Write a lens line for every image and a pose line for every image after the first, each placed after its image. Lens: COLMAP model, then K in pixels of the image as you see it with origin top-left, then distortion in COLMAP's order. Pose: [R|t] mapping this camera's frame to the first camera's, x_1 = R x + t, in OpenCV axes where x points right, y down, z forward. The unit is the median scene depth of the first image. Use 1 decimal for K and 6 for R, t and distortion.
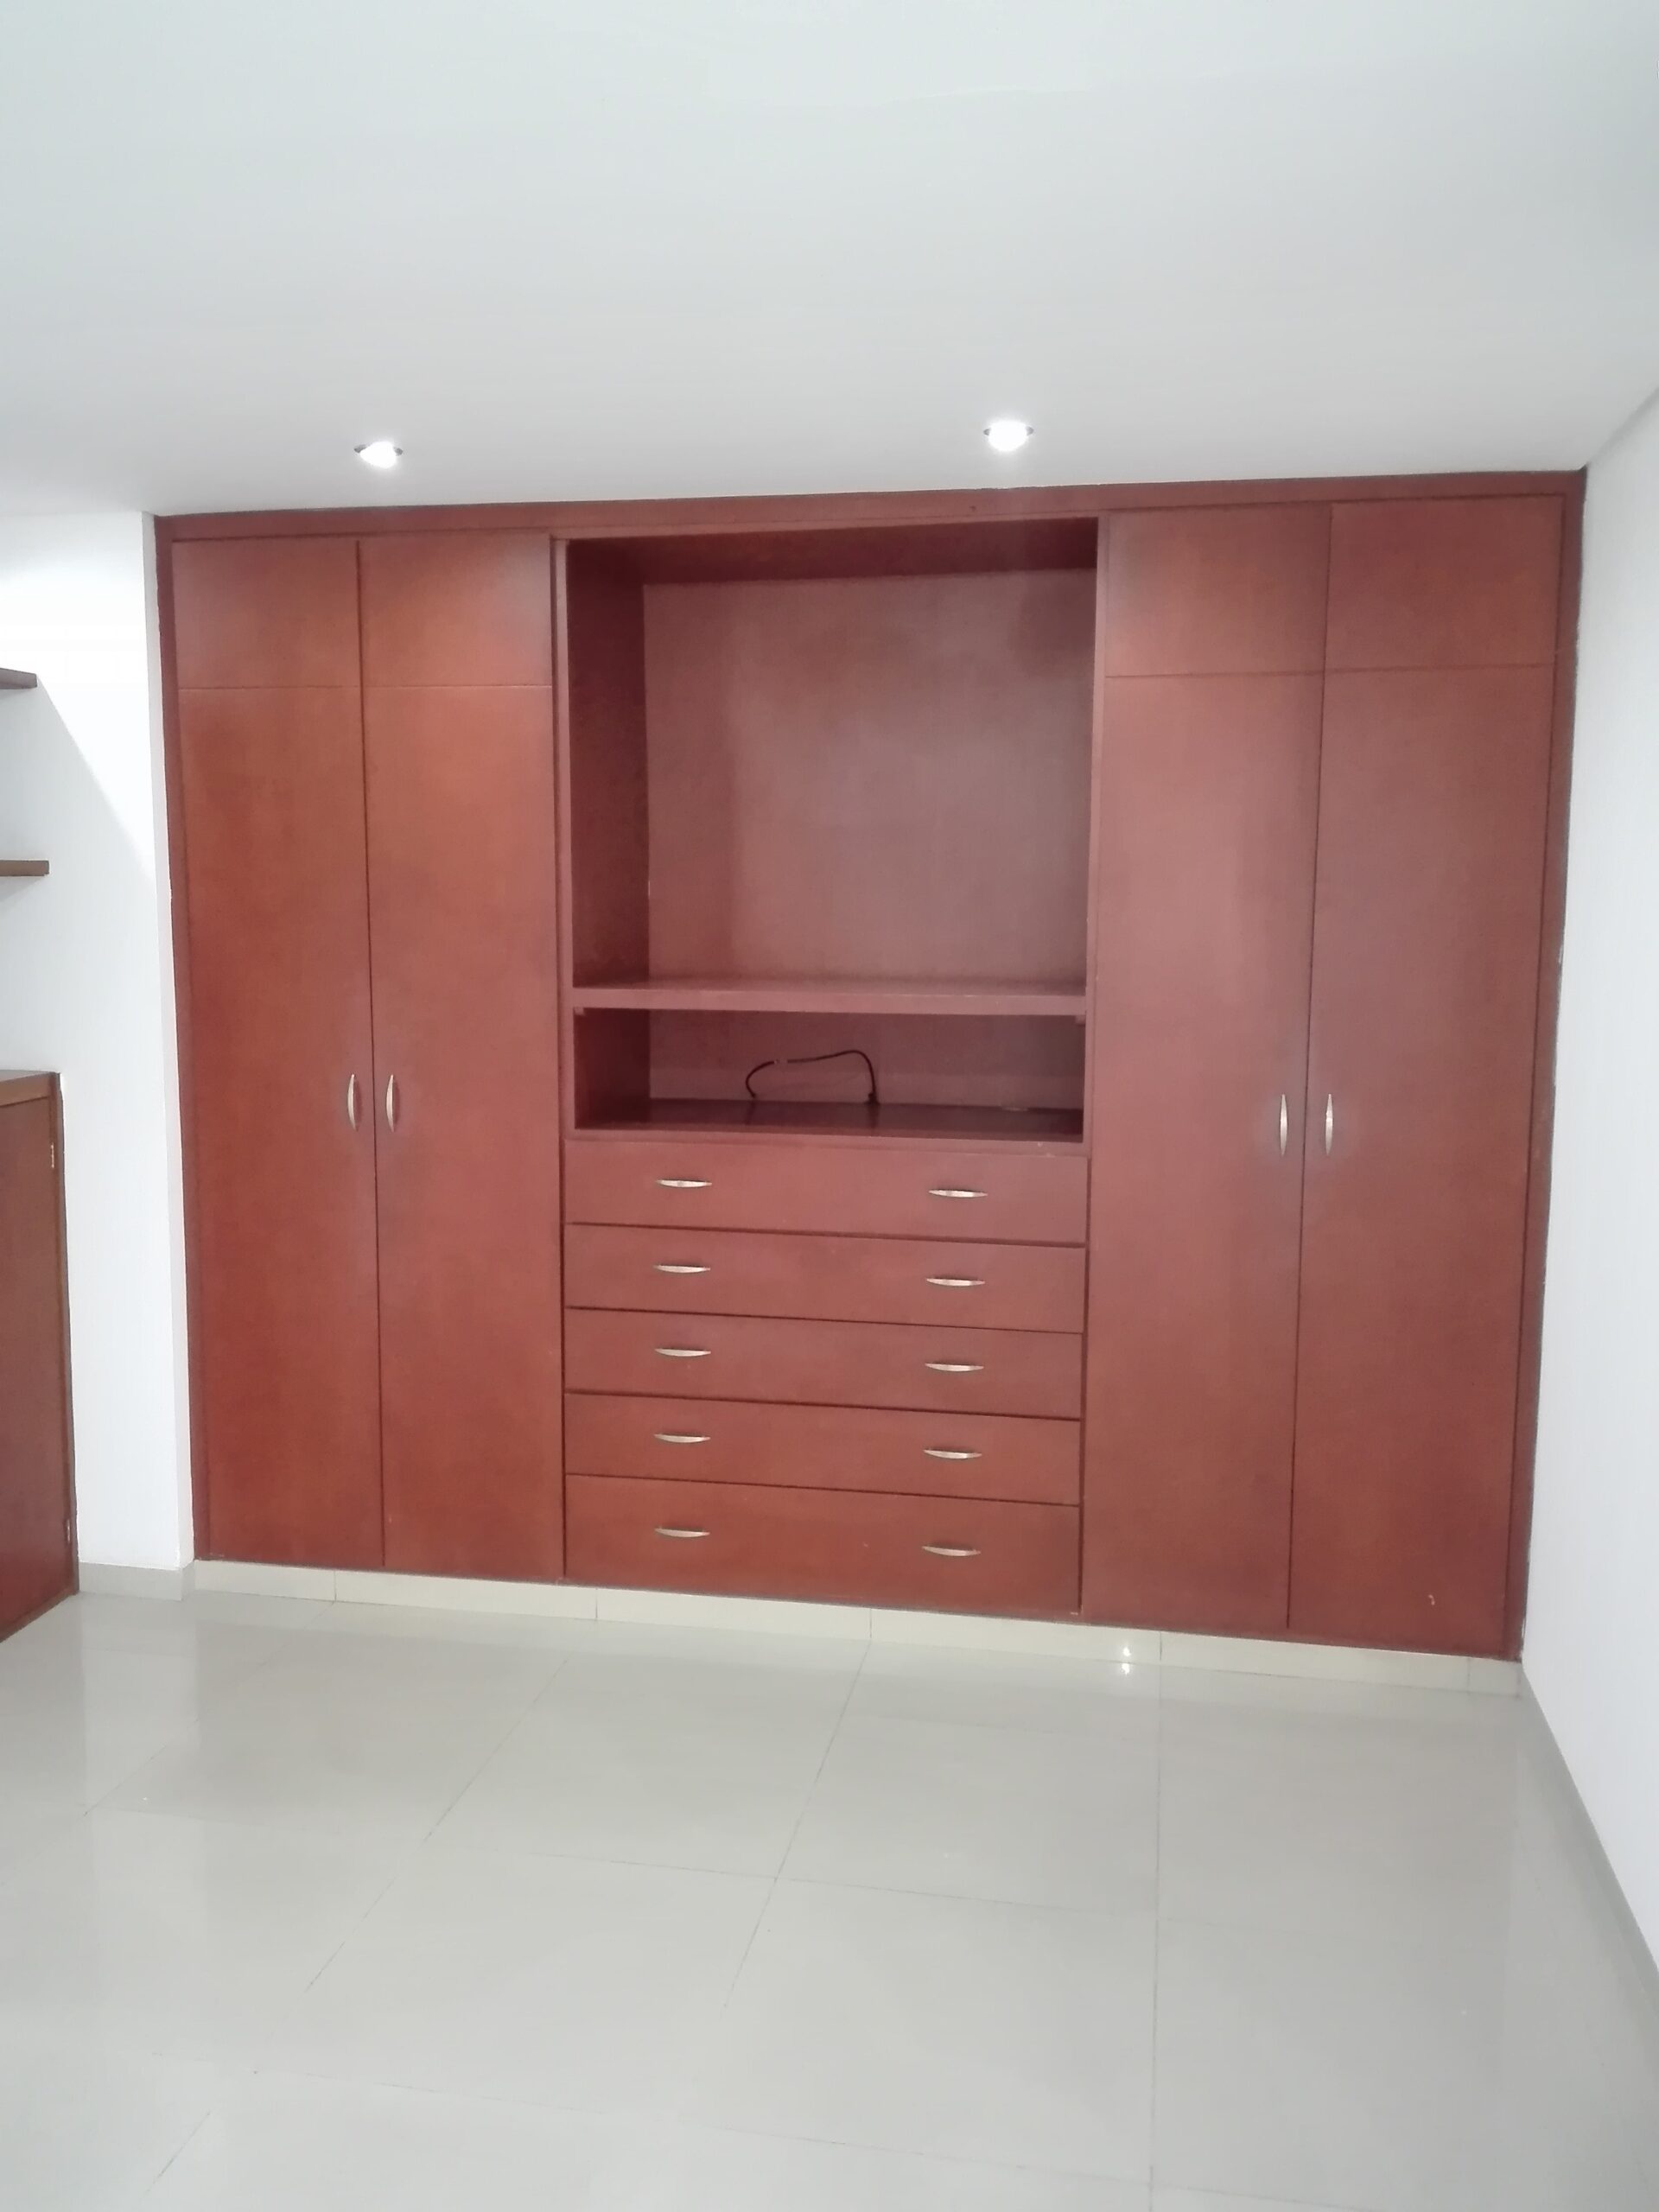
lens RADIAL K [[1860.3, 0, 811.4], [0, 1860.3, 1113.7], [0, 0, 1]] dist [0.143301, -0.298538]
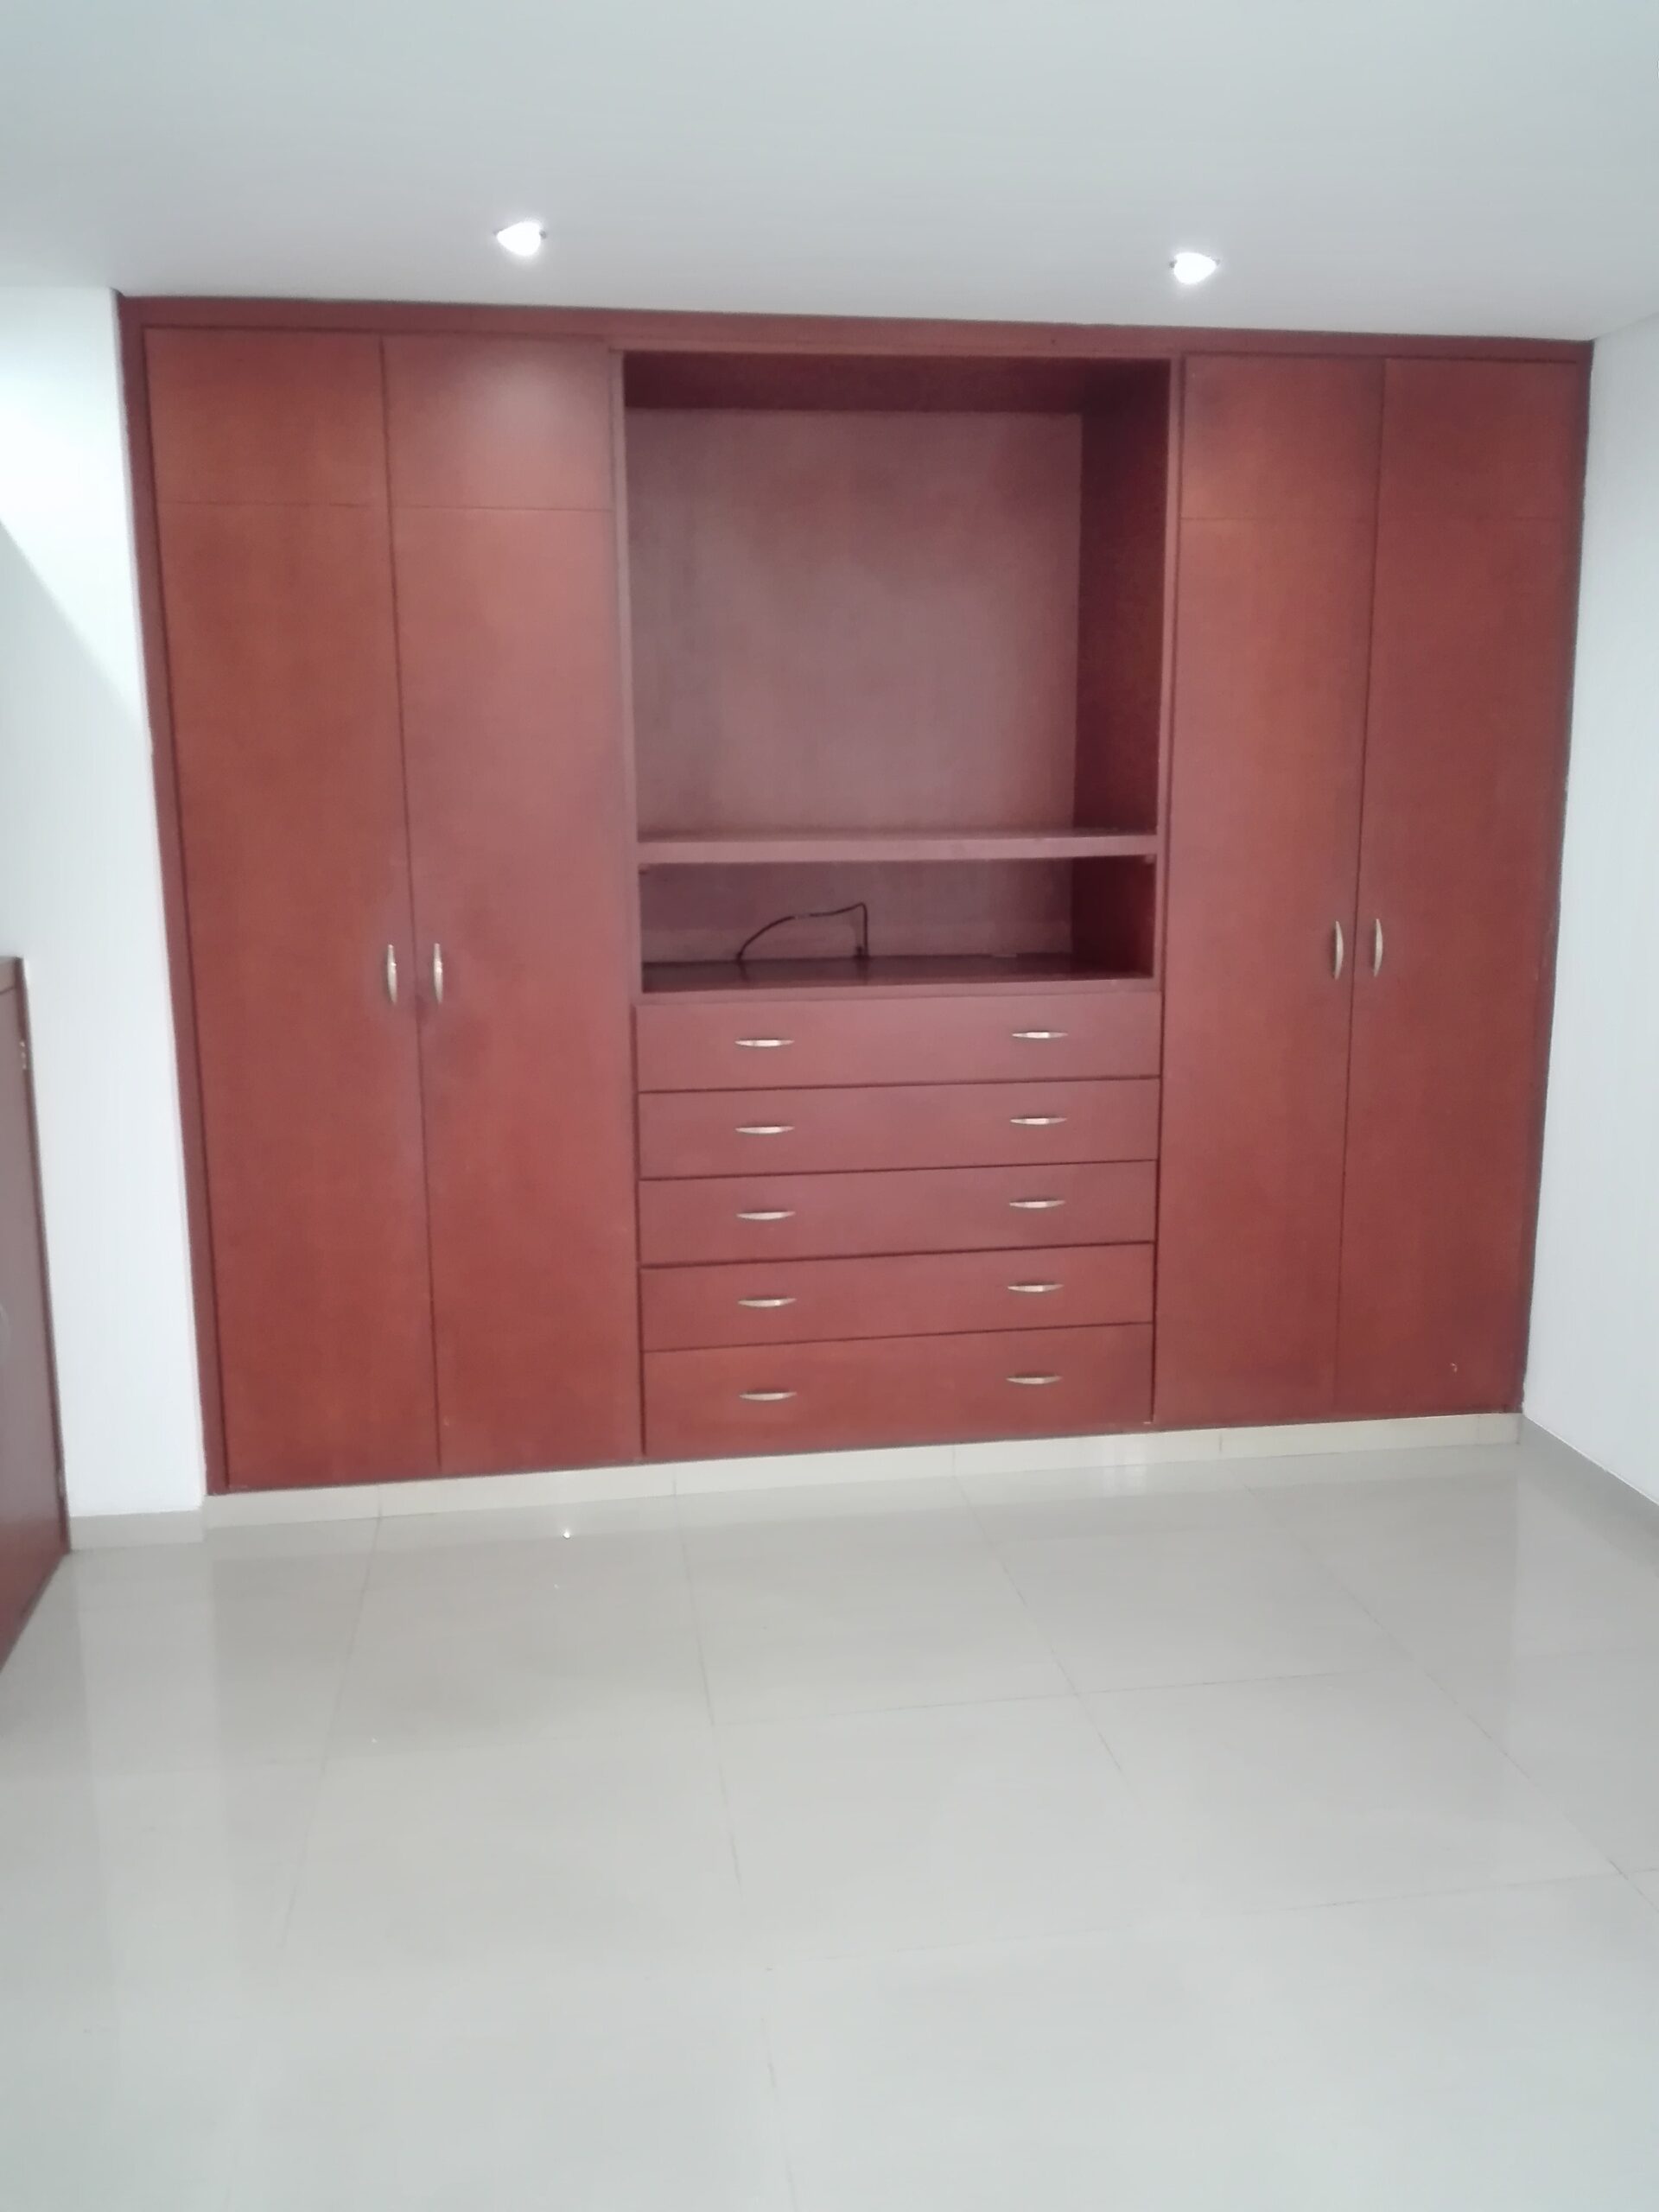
lens RADIAL K [[1860.3, 0, 811.4], [0, 1860.3, 1113.7], [0, 0, 1]] dist [0.143301, -0.298538]
pose [[0.941261, -0.073440, 0.329597, -0.363243], [0.051610, 0.995884, 0.074512, 0.003449], [-0.333712, -0.053124, 0.941177, 0.075279]]
